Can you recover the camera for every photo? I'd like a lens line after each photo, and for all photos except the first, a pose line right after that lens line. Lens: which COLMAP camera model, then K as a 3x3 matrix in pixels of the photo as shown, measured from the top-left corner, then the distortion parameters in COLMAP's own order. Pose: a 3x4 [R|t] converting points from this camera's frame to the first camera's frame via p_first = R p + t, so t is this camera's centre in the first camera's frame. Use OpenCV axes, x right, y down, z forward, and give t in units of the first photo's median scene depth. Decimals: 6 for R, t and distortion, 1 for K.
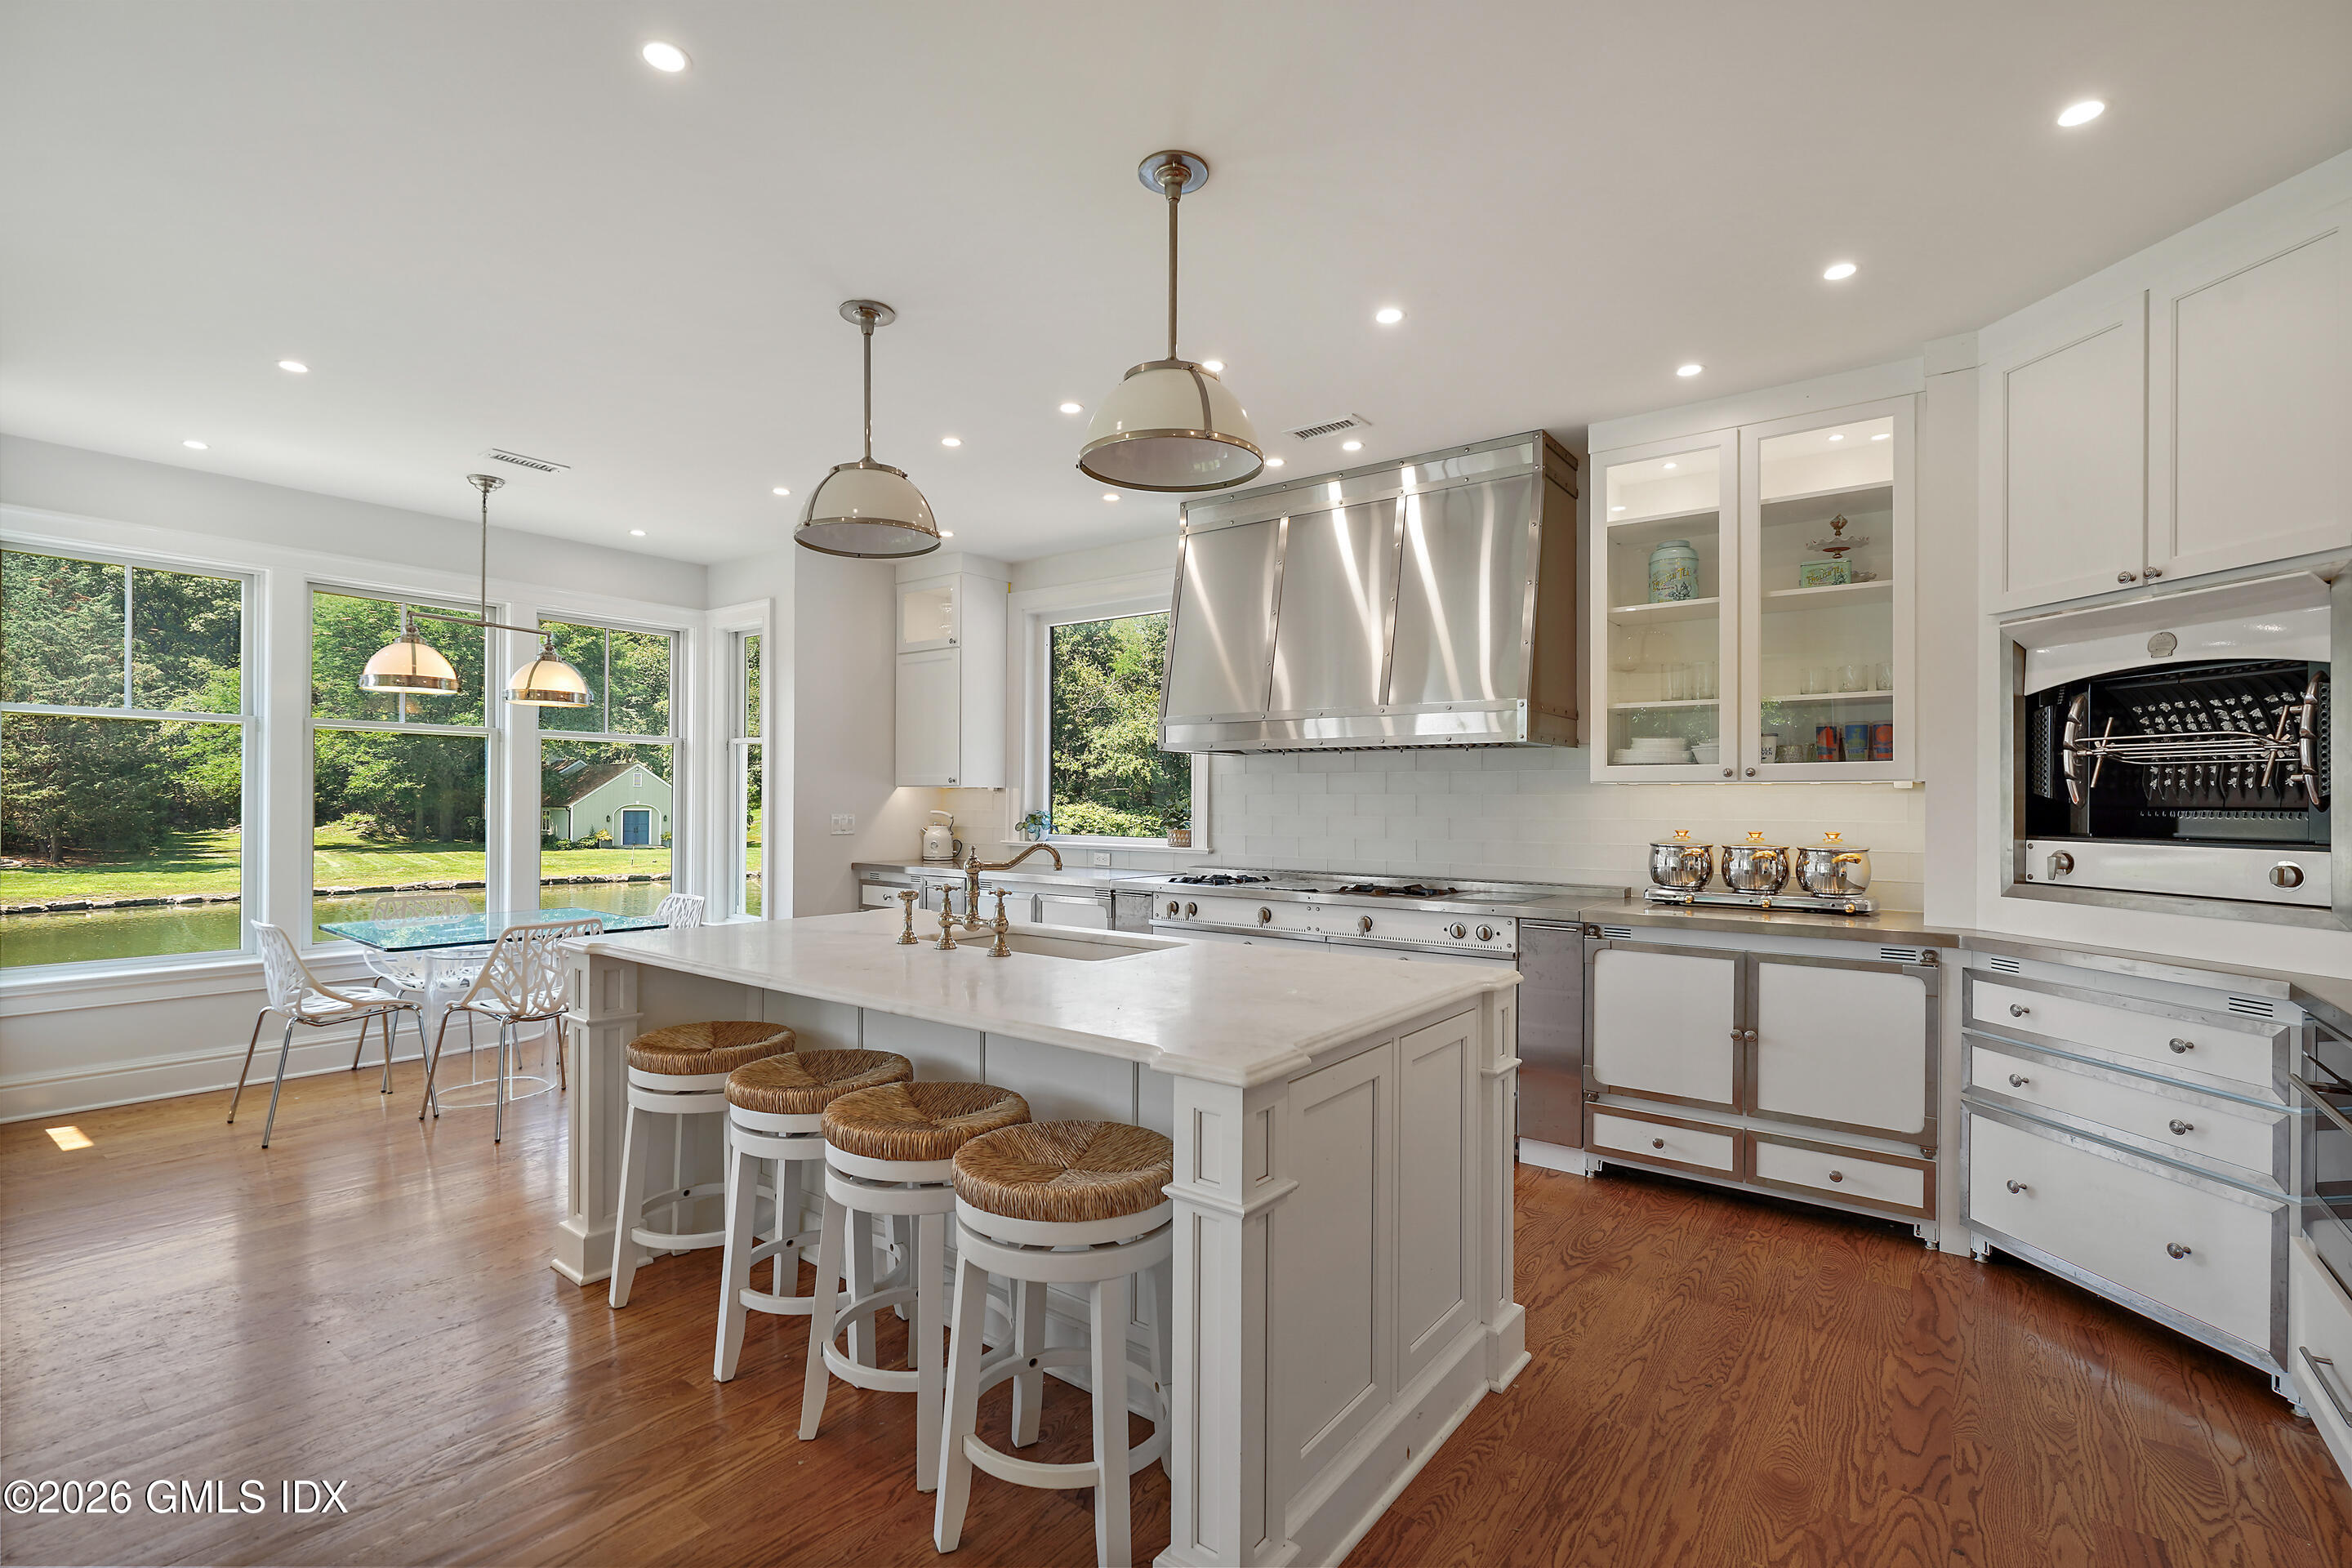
lens RADIAL K [[1045.0, 0, 1180.1], [0, 1045.0, 800.1], [0, 0, 1]] dist [-0.035333, 0.011631]
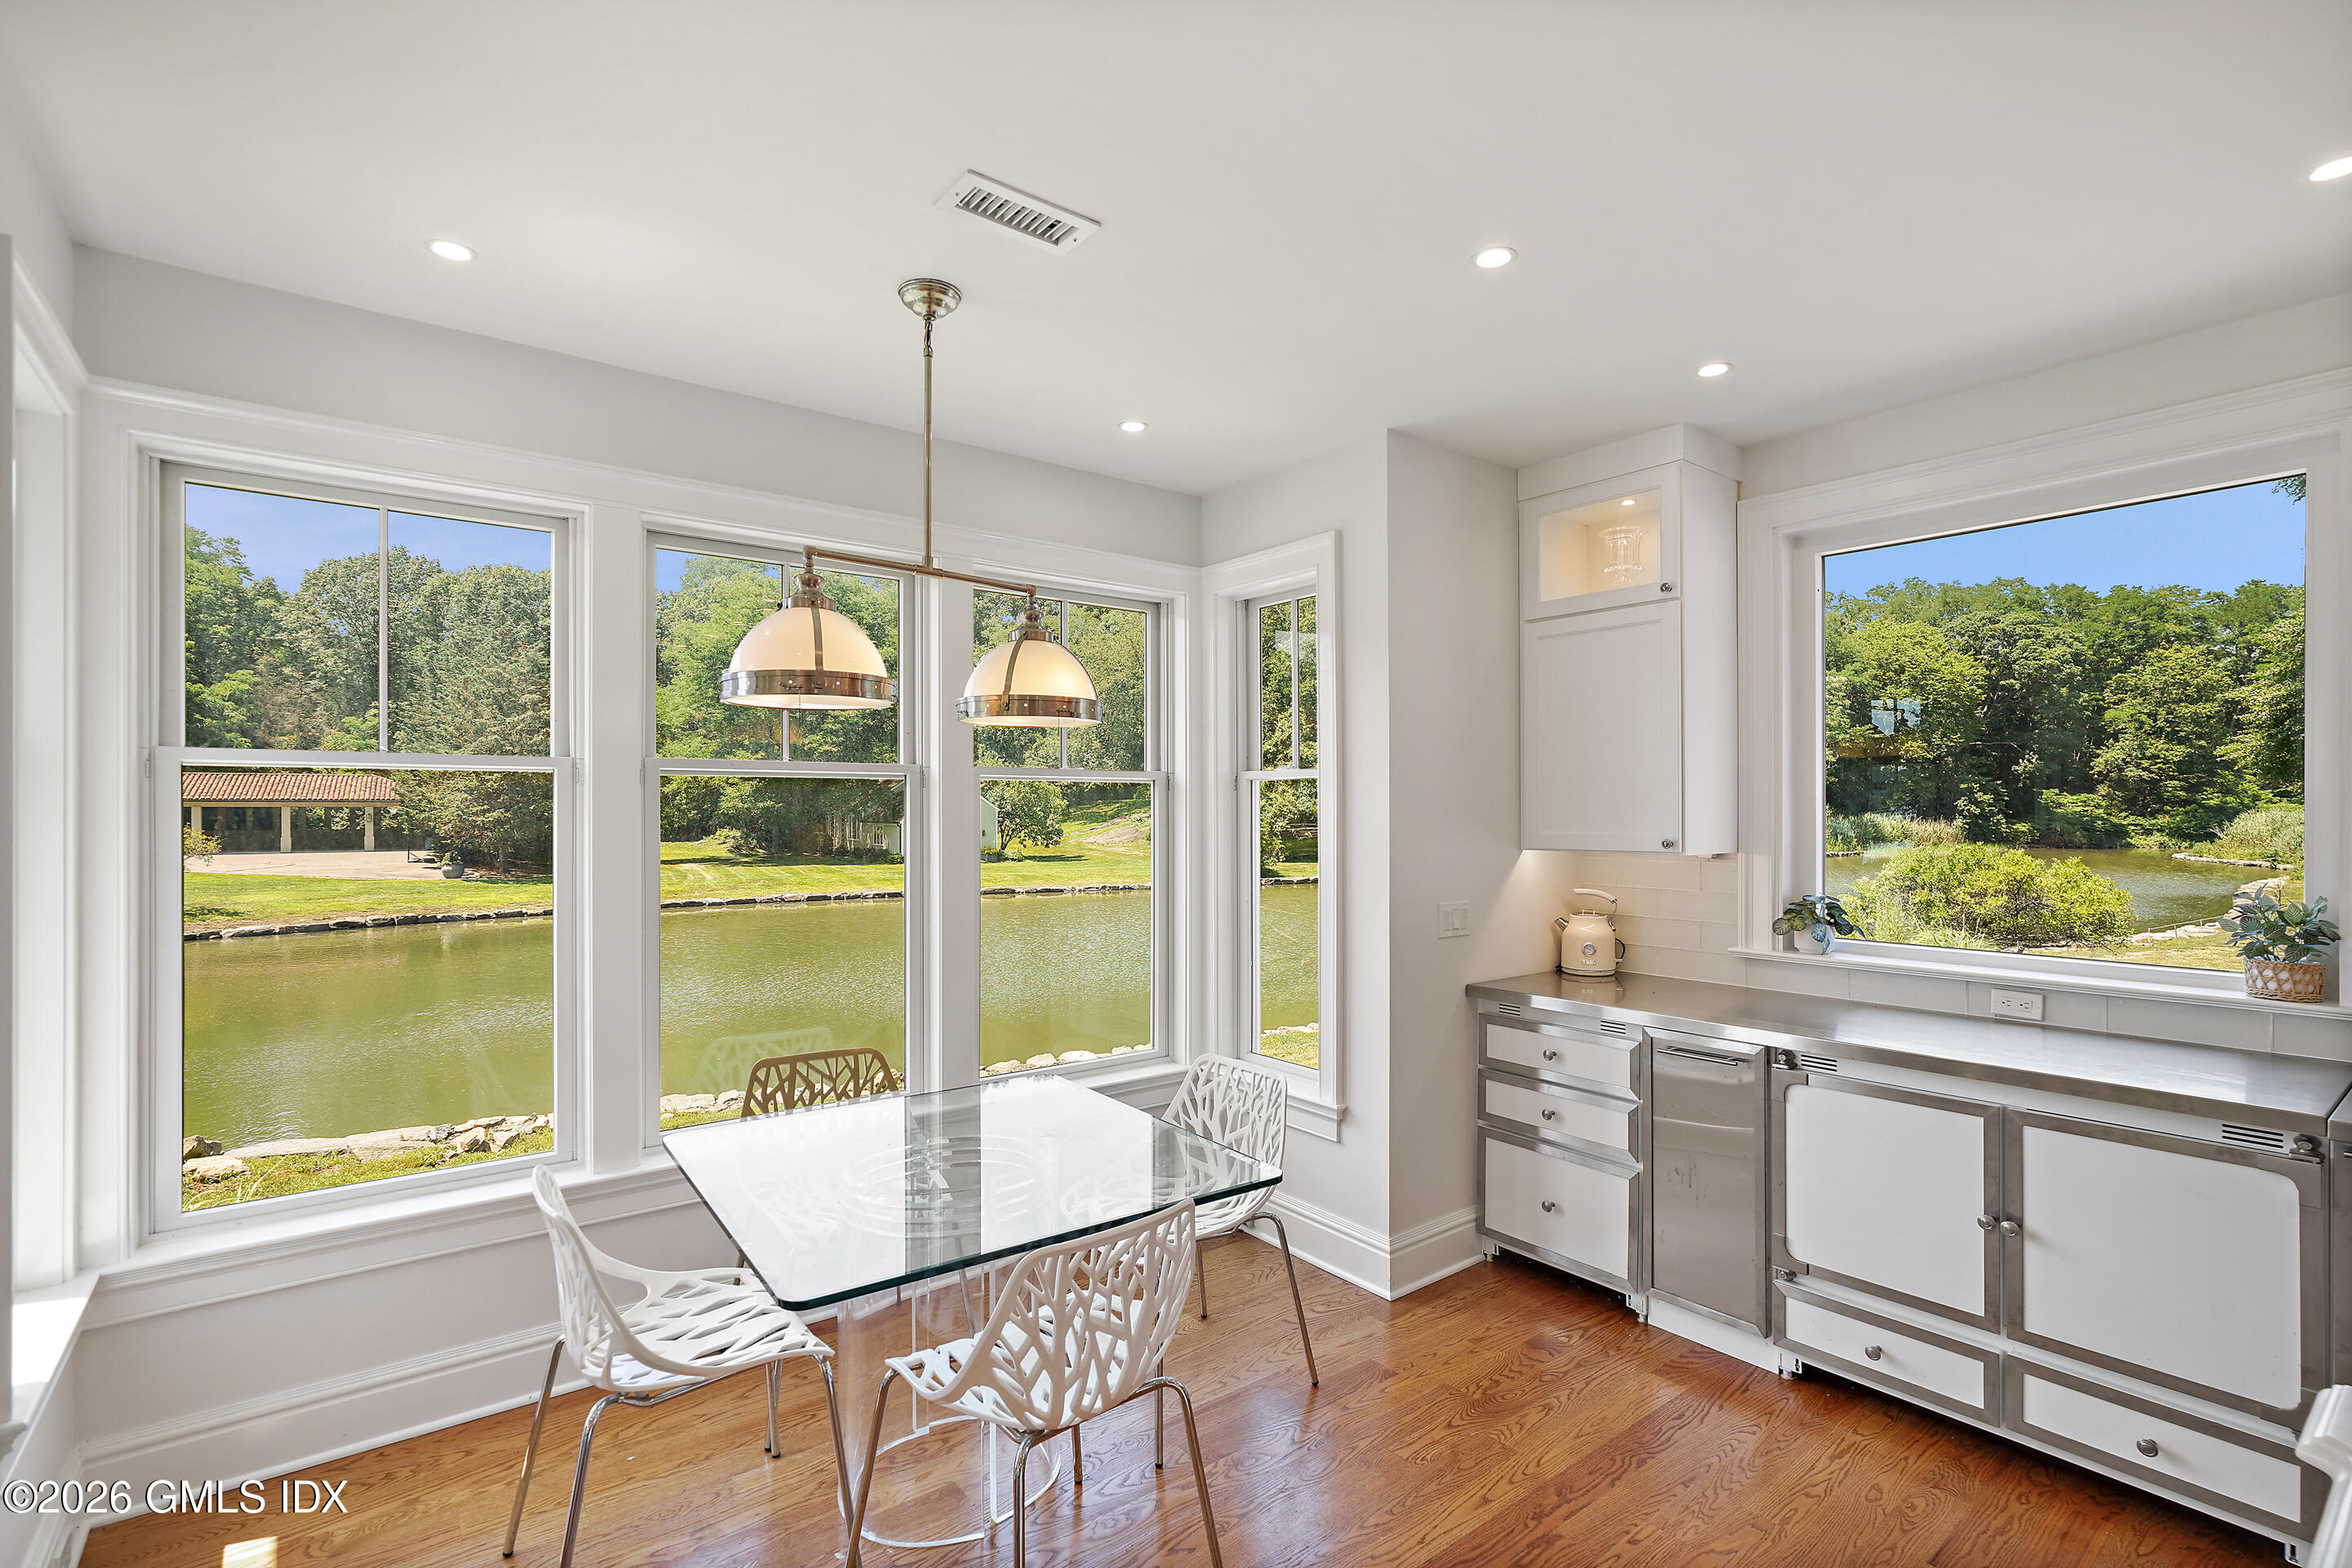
lens RADIAL K [[1057.6, 0, 1170.5], [0, 1057.6, 811.3], [0, 0, 1]] dist [-0.001605, 0.000055]
pose [[0.961407, -0.006429, -0.275057, -0.369983], [0.006361, 0.999979, -0.001139, -0.043192], [0.275058, -0.000655, 0.961427, 0.465348]]
